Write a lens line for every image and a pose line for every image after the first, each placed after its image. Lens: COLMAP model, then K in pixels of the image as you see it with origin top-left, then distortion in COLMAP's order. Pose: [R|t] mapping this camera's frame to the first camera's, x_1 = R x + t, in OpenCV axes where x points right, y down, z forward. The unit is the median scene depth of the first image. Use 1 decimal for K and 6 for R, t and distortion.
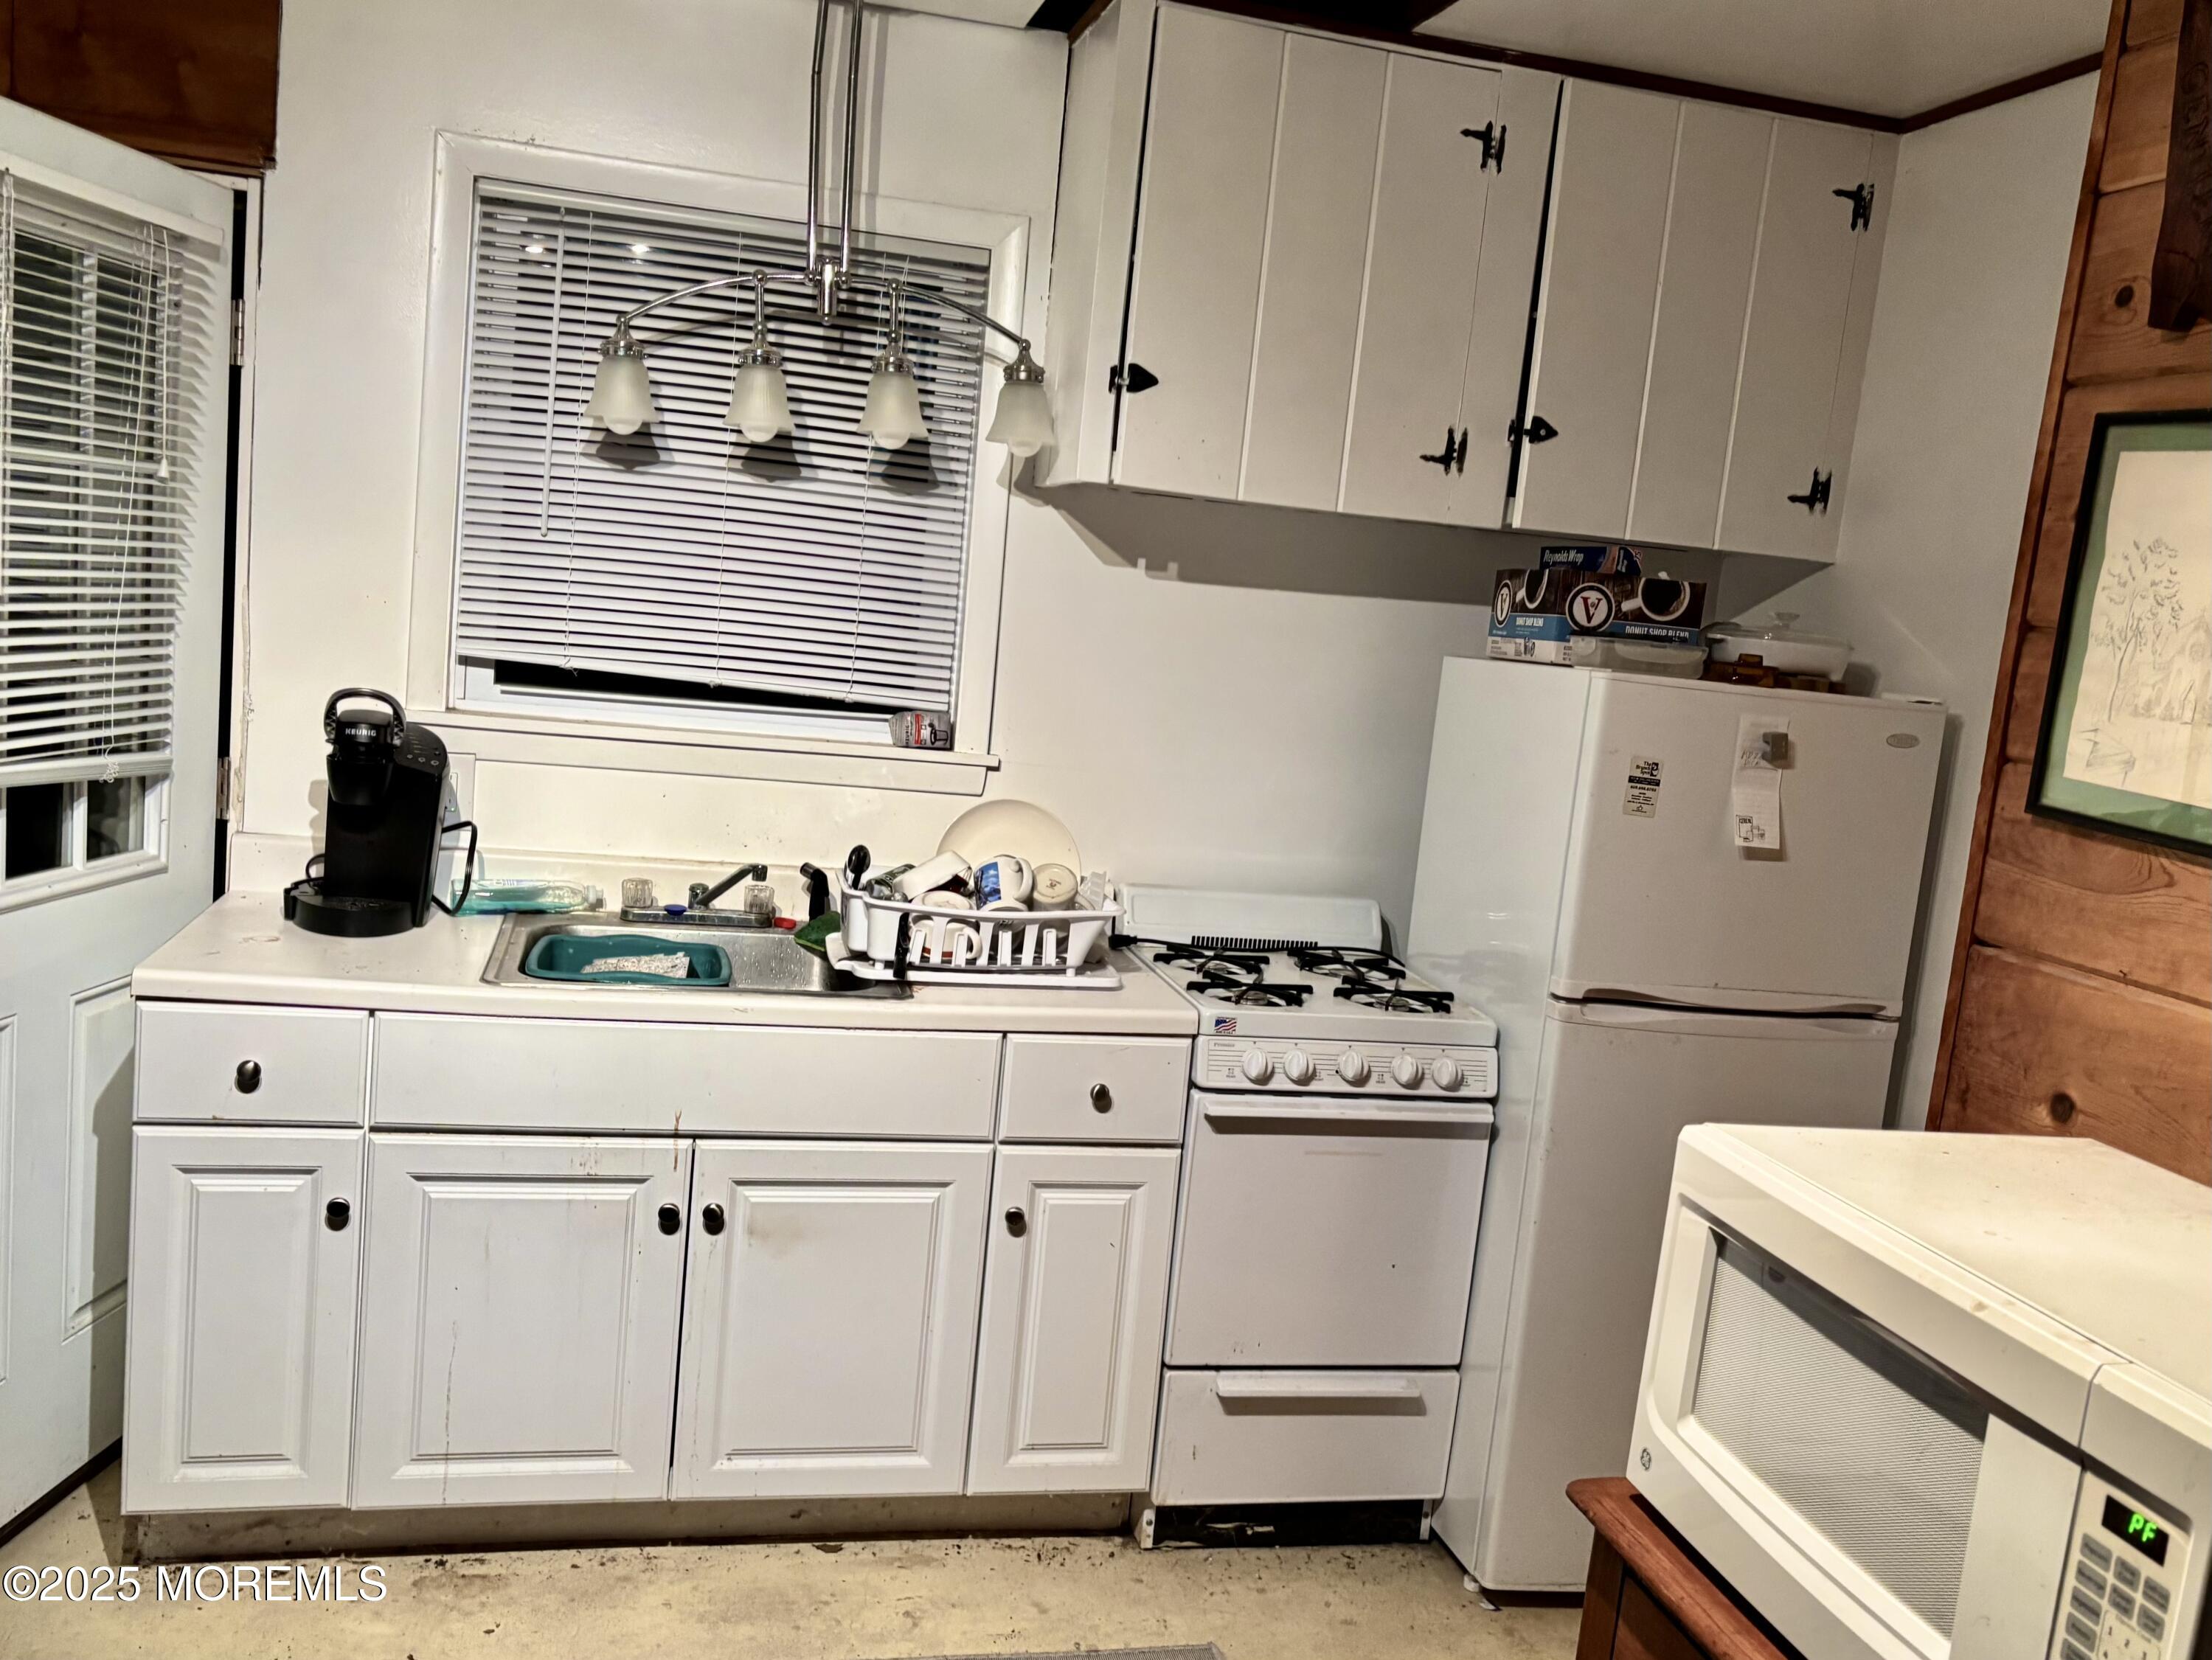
lens RADIAL K [[1690.3, 0, 1107.9], [0, 1690.3, 822.3], [0, 0, 1]] dist [0.051434, -0.031885]
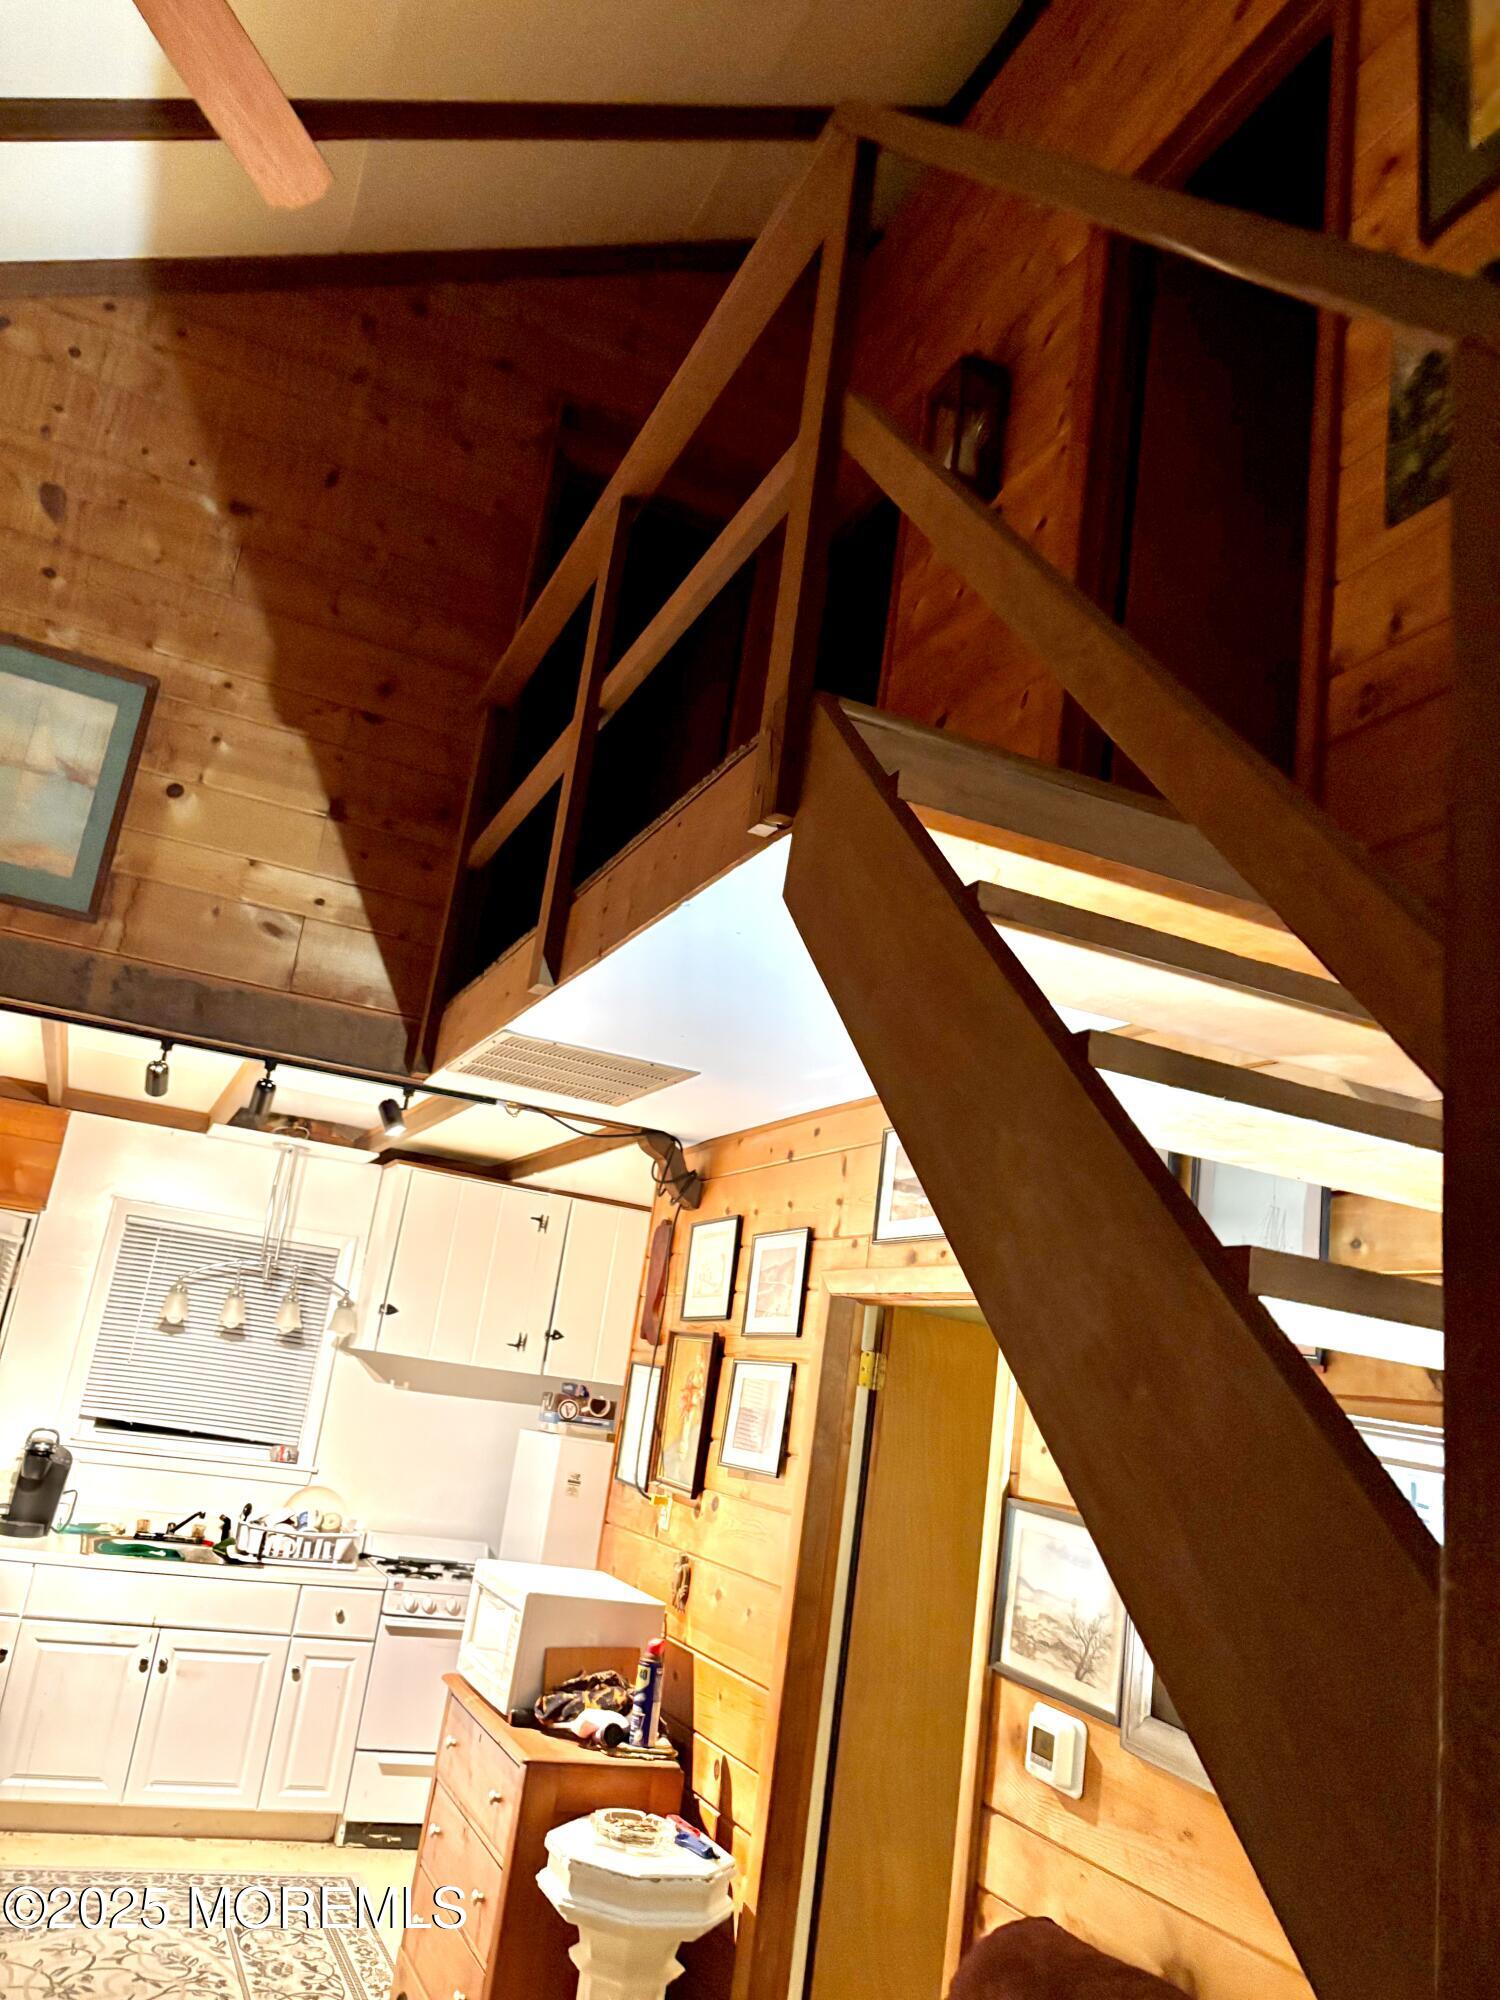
lens RADIAL K [[1528.5, 0, 739.9], [0, 1528.5, 1014.2], [0, 0, 1]] dist [0.051434, -0.031885]
pose [[0.987777, 0.074023, 0.137177, 0.180068], [-0.020311, 0.933665, -0.357571, 0.129782], [-0.154546, 0.350414, 0.923756, -1.304803]]
